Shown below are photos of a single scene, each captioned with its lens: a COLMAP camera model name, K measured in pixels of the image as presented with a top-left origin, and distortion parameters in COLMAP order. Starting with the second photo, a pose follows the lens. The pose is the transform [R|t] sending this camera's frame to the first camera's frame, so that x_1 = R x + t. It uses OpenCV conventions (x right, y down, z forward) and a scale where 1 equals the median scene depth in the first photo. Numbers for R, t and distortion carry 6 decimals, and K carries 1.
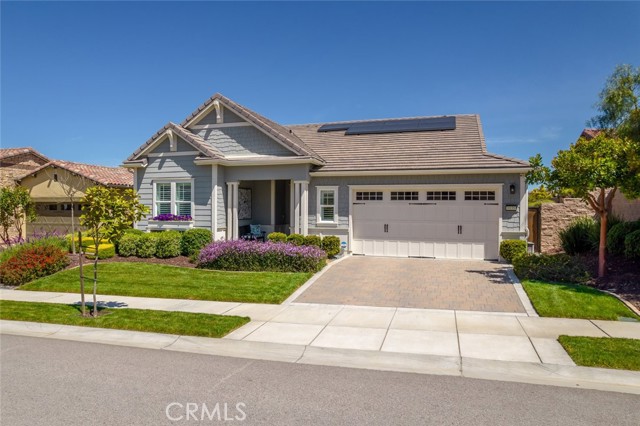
lens RADIAL K [[452.8, 0, 288.5], [0, 452.8, 212.7], [0, 0, 1]] dist [-0.095472, 0.089262]
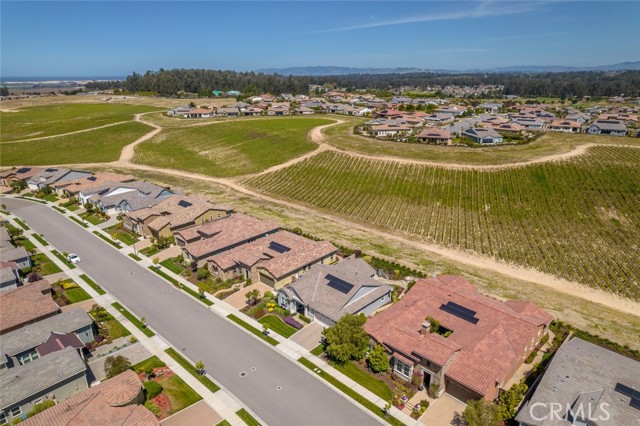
lens RADIAL K [[410.4, 0, 318.7], [0, 410.4, 214.9], [0, 0, 1]] dist [-0.081616, 0.068211]
pose [[0.908947, 0.132614, -0.395258, 1.774149], [0.004711, 0.944734, 0.327803, -2.454343], [0.416885, -0.299818, 0.858089, -2.459338]]
